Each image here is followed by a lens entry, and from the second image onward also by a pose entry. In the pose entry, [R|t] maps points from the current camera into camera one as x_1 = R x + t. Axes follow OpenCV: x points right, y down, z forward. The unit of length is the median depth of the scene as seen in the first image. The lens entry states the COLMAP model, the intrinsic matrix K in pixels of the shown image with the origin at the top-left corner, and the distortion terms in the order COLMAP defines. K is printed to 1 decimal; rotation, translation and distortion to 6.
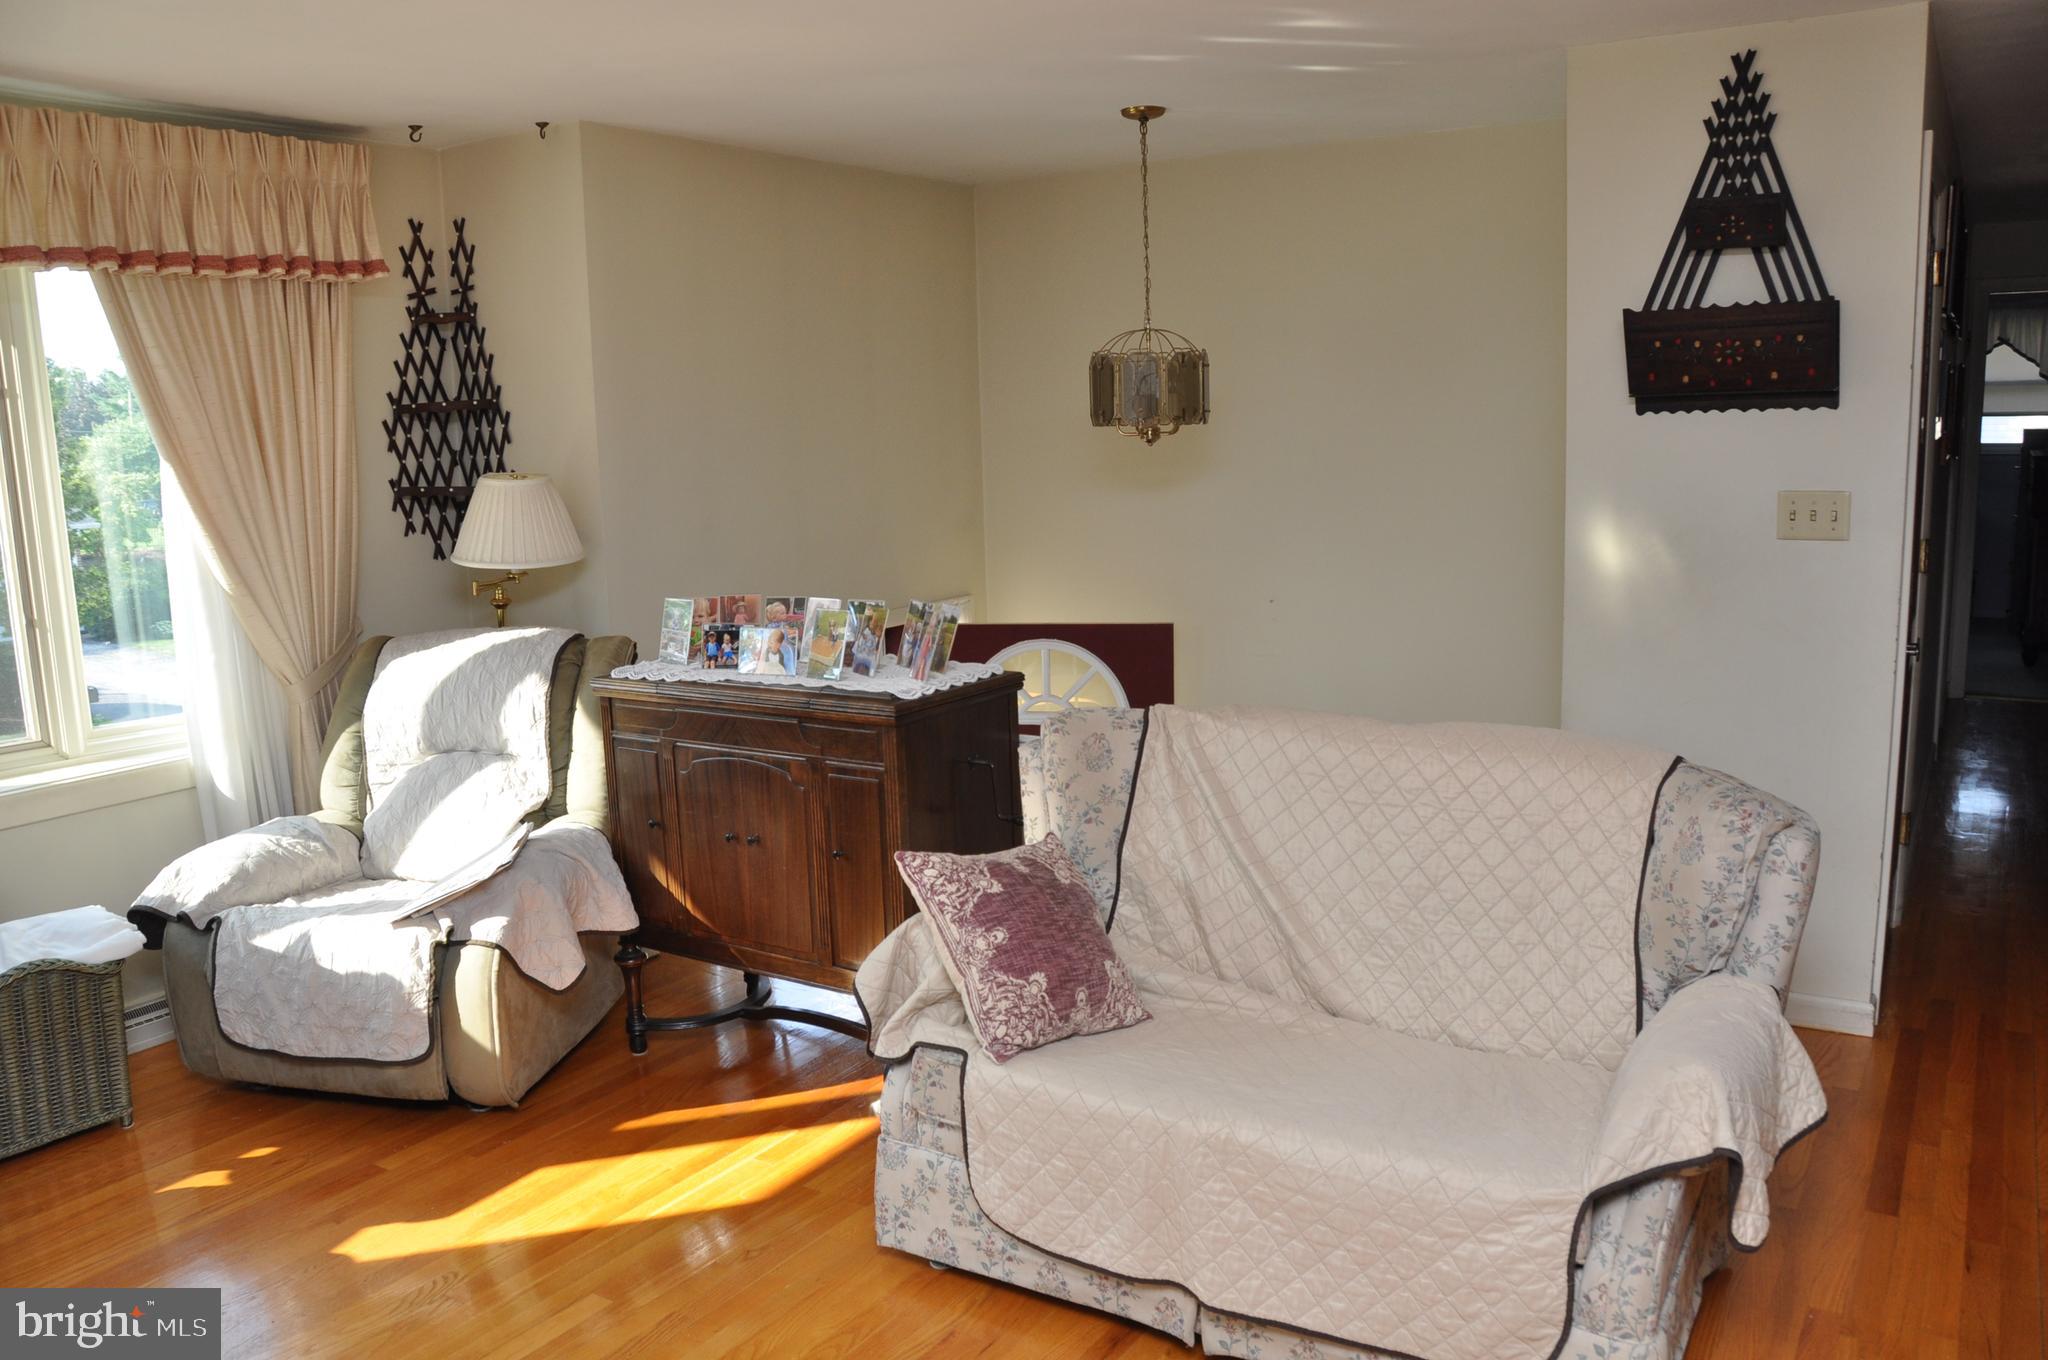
lens RADIAL K [[1587.7, 0, 1027.9], [0, 1587.7, 684.9], [0, 0, 1]] dist [-0.155943, 0.105120]
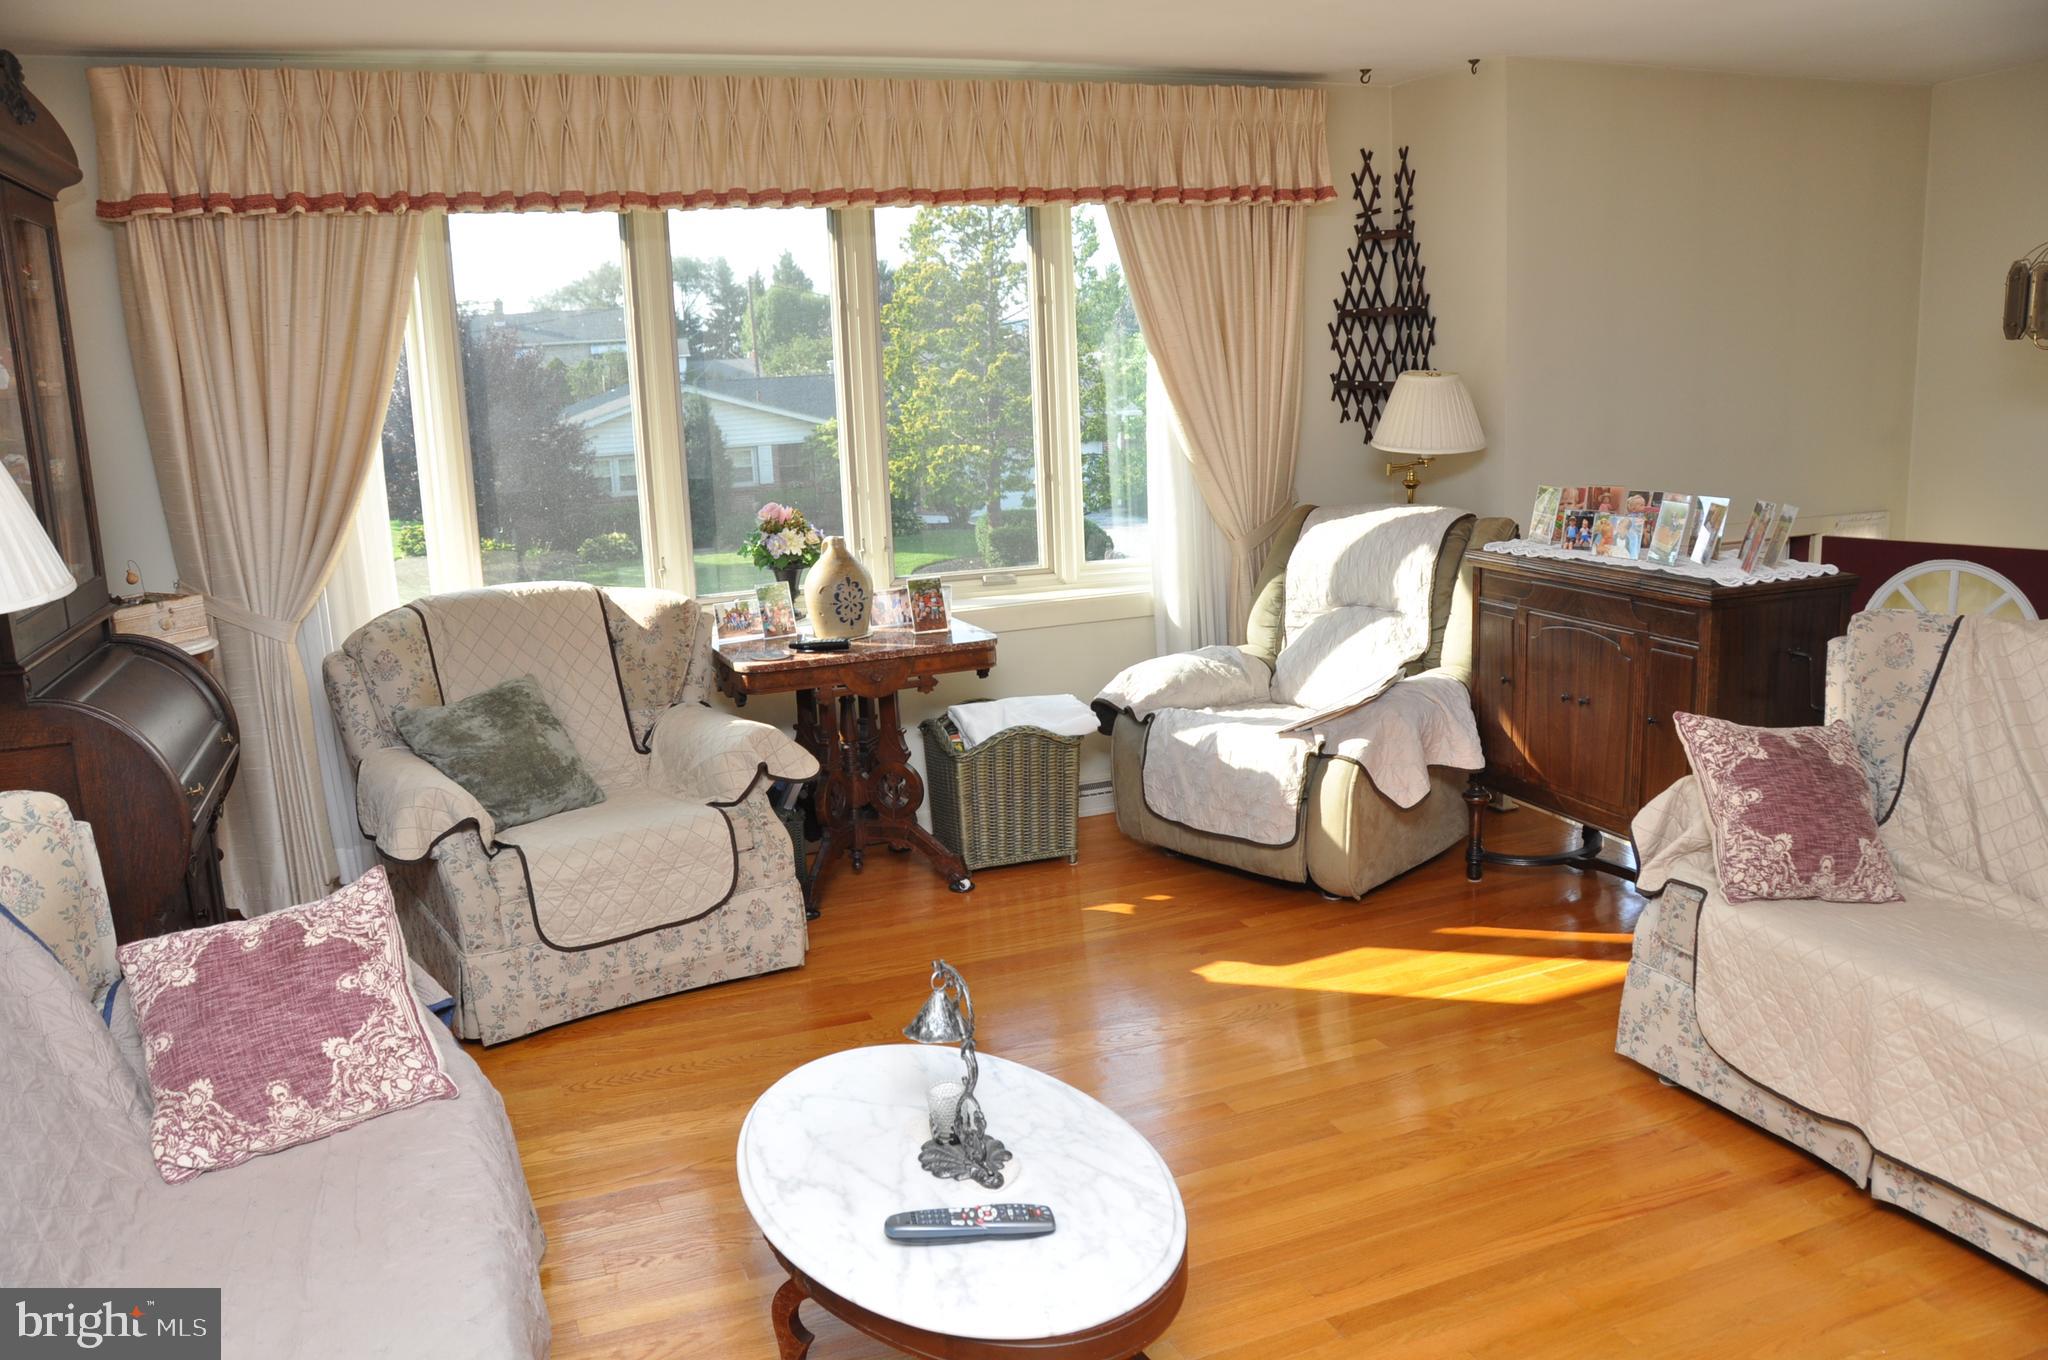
lens RADIAL K [[1587.7, 0, 1033.0], [0, 1587.7, 682.1], [0, 0, 1]] dist [-0.155943, 0.105120]
pose [[0.815647, 0.116765, -0.566644, 0.135688], [-0.083656, 0.992932, 0.084190, 0.023373], [0.572469, -0.021266, 0.819651, -0.141515]]
